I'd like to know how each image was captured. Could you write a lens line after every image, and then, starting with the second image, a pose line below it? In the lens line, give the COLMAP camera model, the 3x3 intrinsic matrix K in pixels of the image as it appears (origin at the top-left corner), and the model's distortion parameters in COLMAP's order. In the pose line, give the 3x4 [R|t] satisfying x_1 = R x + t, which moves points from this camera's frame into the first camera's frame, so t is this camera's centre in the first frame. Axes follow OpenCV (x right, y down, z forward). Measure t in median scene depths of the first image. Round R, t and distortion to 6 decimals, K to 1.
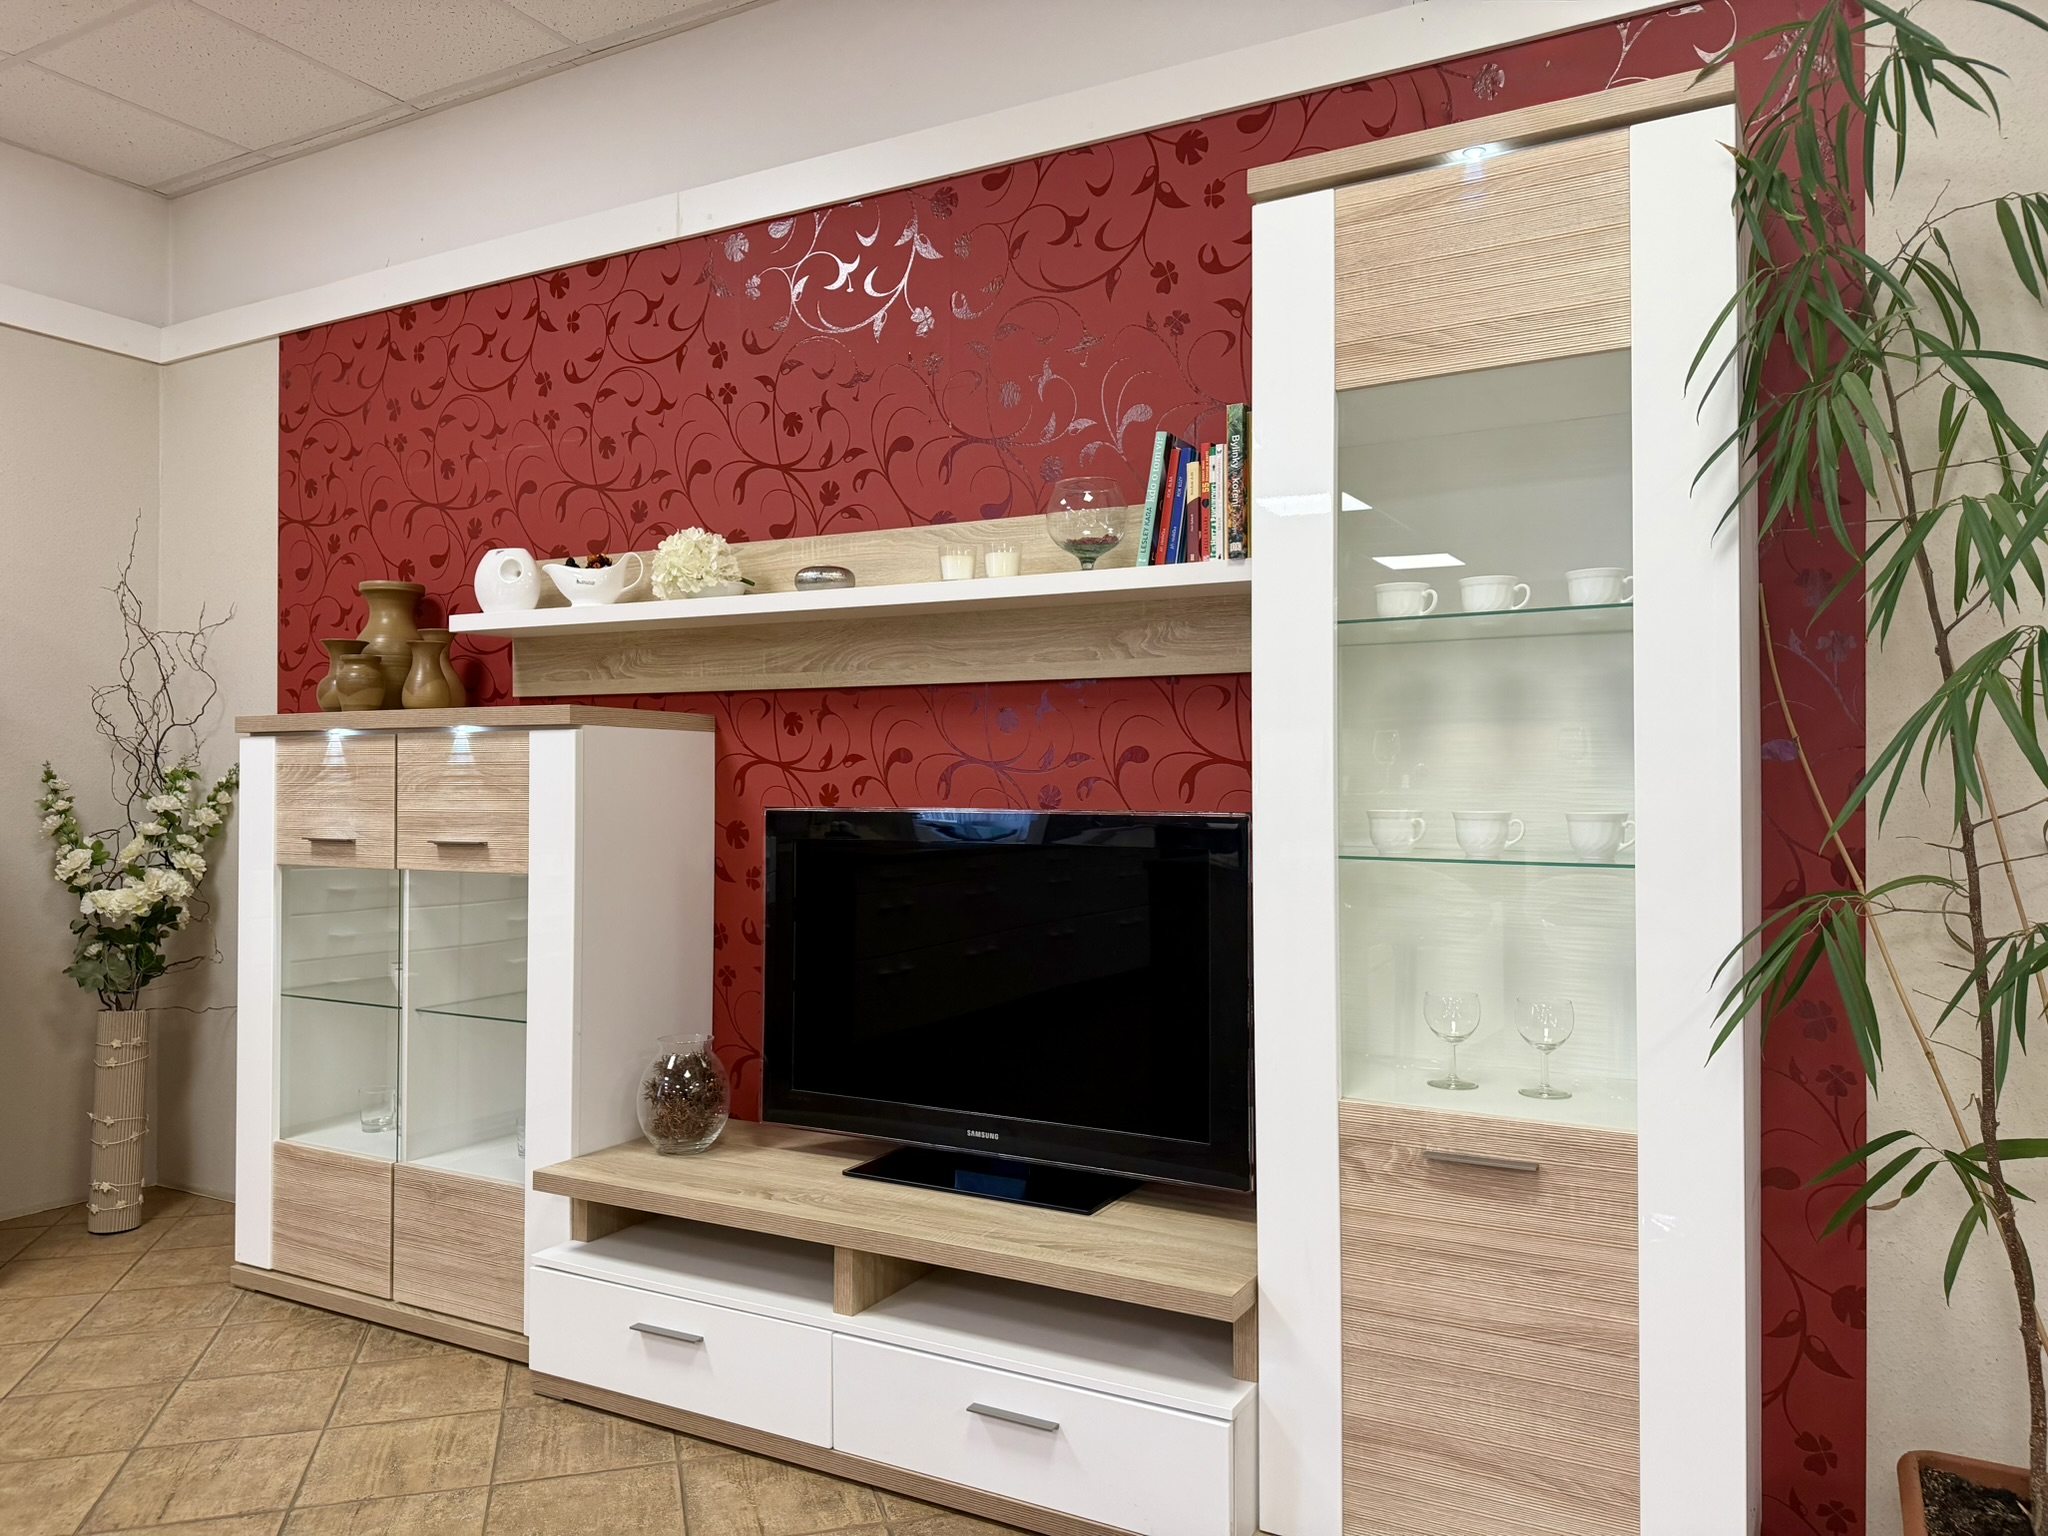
lens RADIAL K [[1422.3, 0, 1018.2], [0, 1422.3, 780.4], [0, 0, 1]] dist [0.059677, -0.074142]
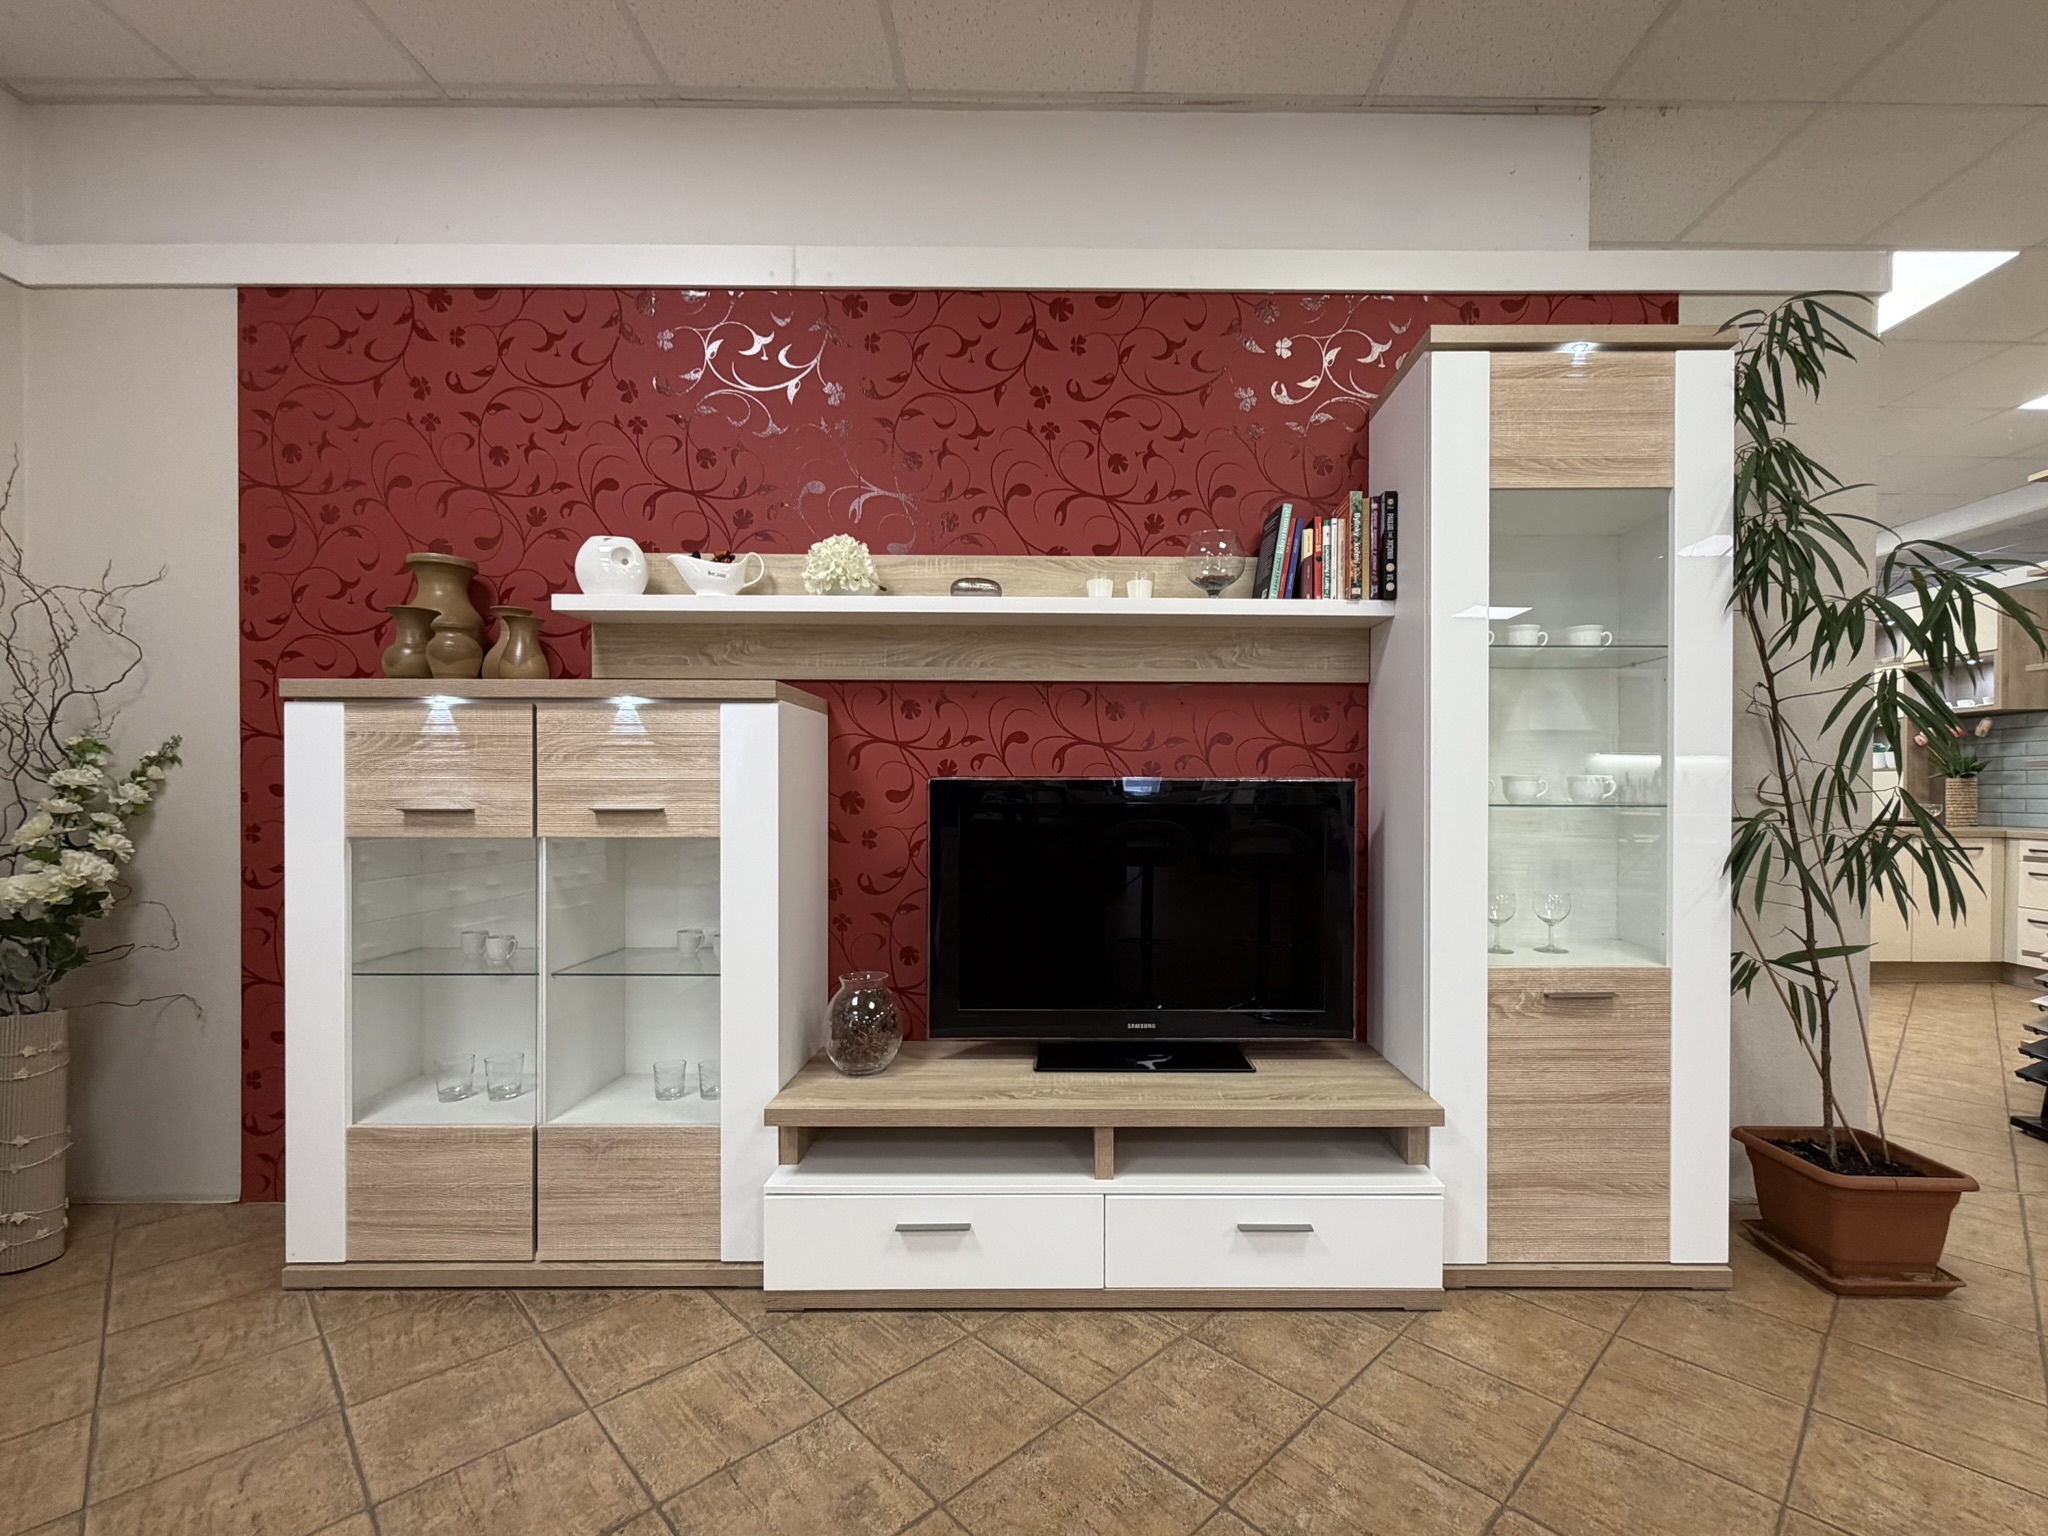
lens RADIAL K [[899.7, 0, 1067.0], [0, 899.7, 800.4], [0, 0, 1]] dist [0.000566, 0.000361]
pose [[0.874586, -0.005286, 0.484842, -0.419206], [-0.002654, 0.999873, 0.015689, 0.025264], [-0.484863, -0.015008, 0.874461, 0.269825]]
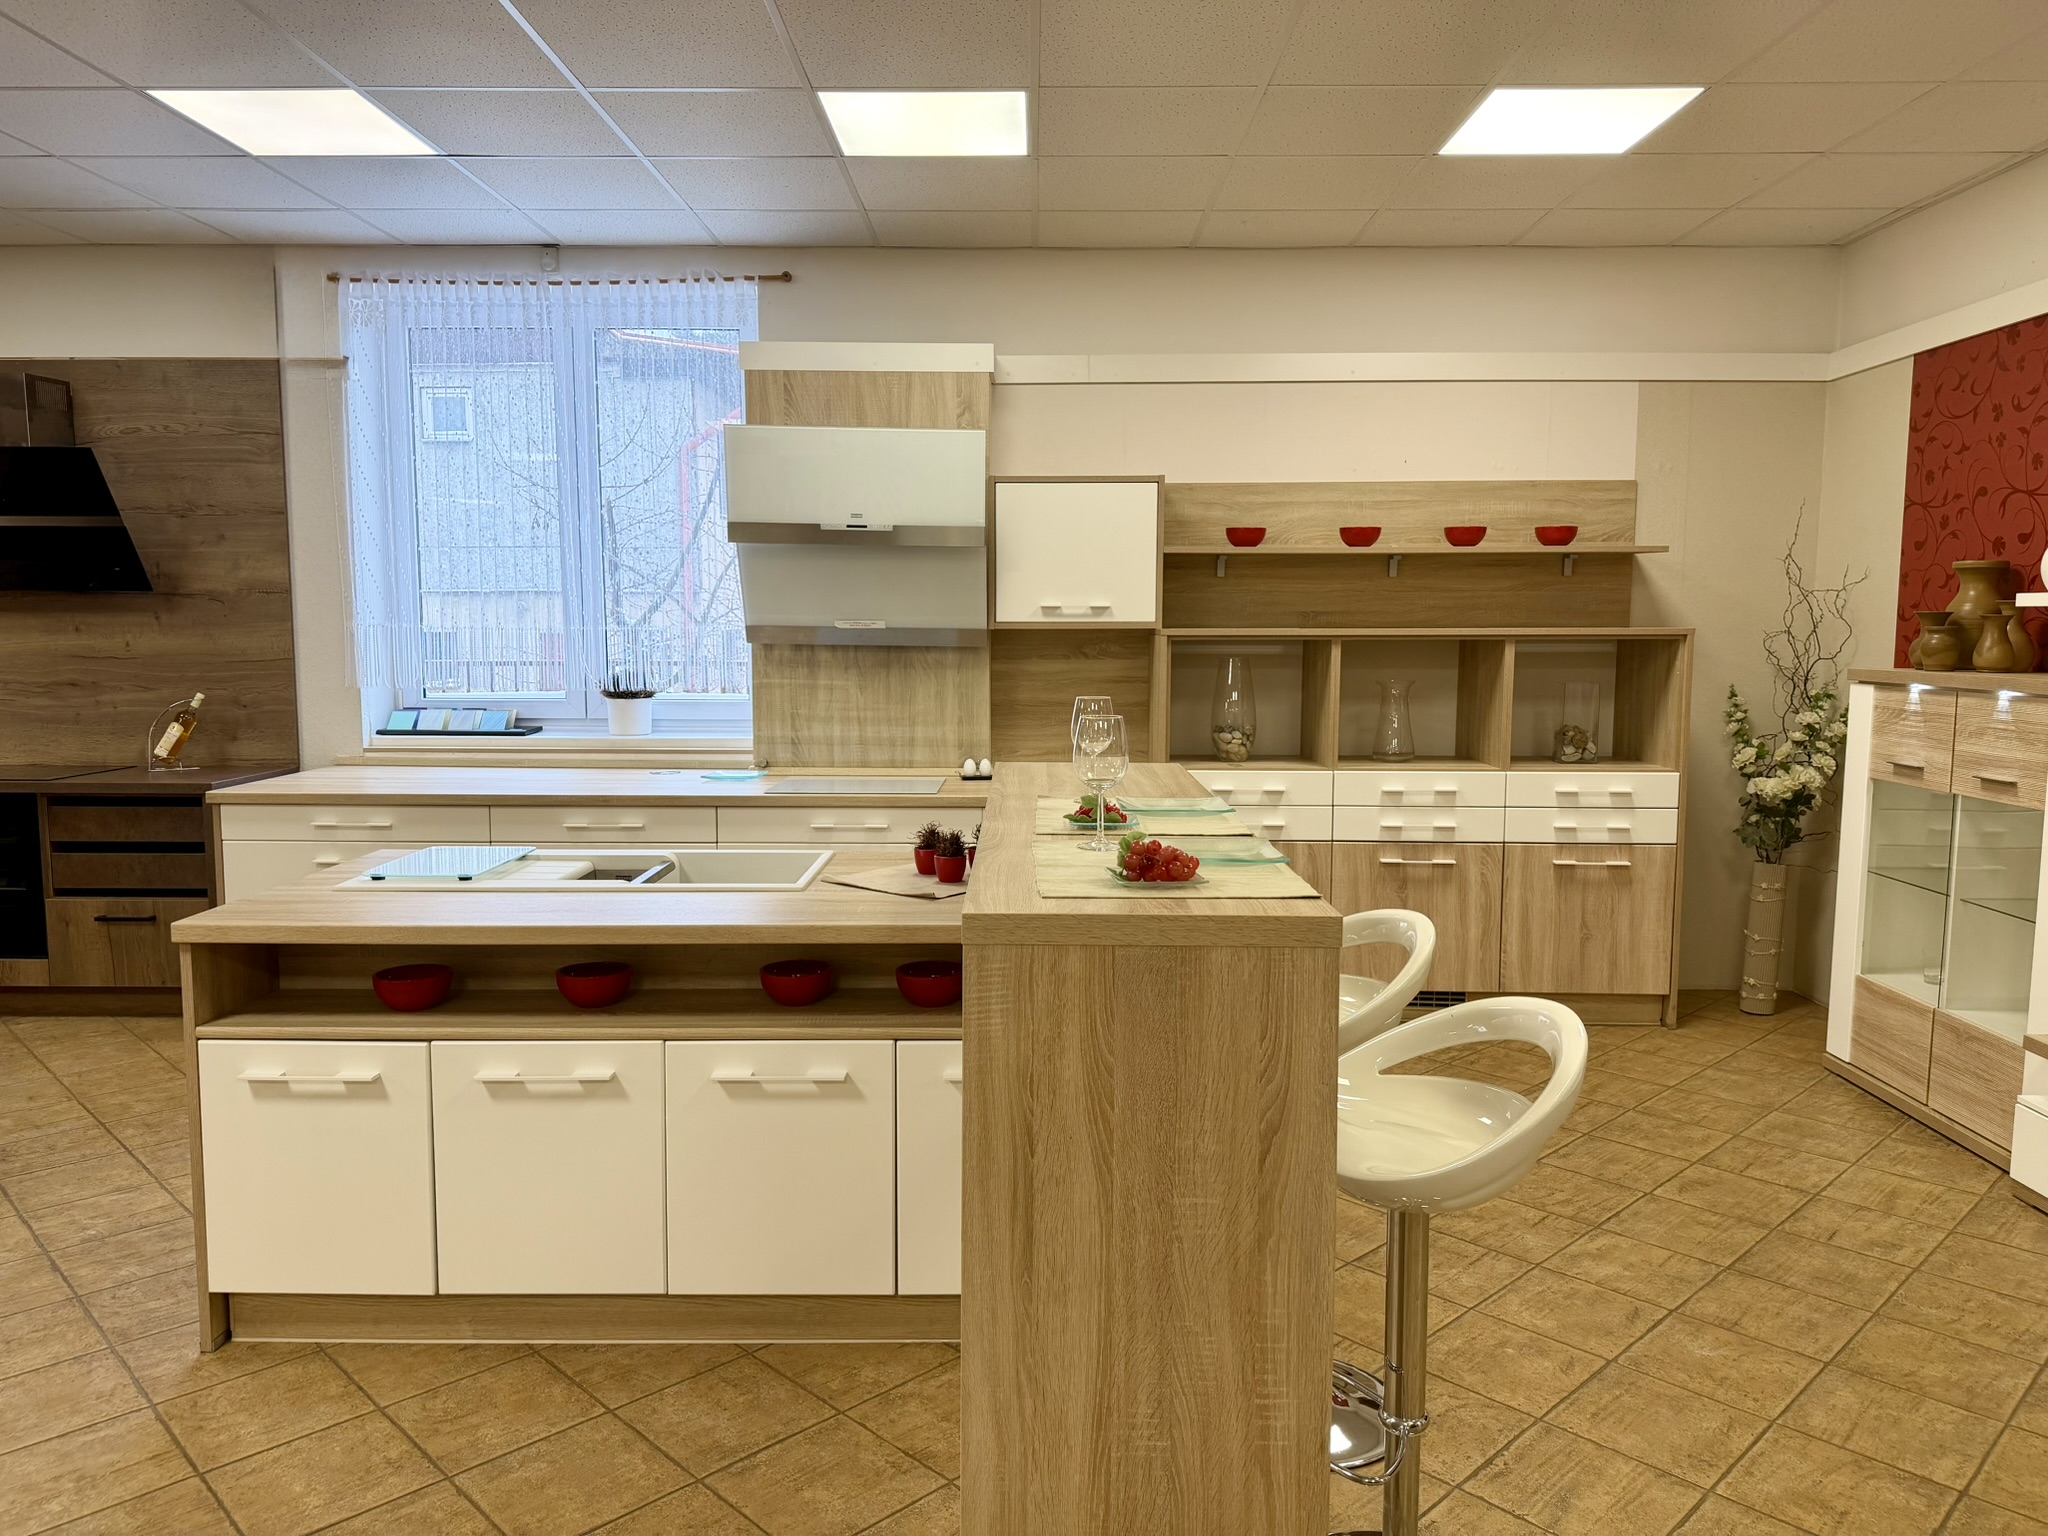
lens RADIAL K [[1422.3, 0, 1058.8], [0, 1422.3, 773.8], [0, 0, 1]] dist [0.059677, -0.074142]
pose [[0.487062, 0.093934, -0.868301, 0.326762], [-0.000505, 0.994229, 0.107274, -0.100479], [0.873367, -0.051810, 0.484298, -0.373948]]
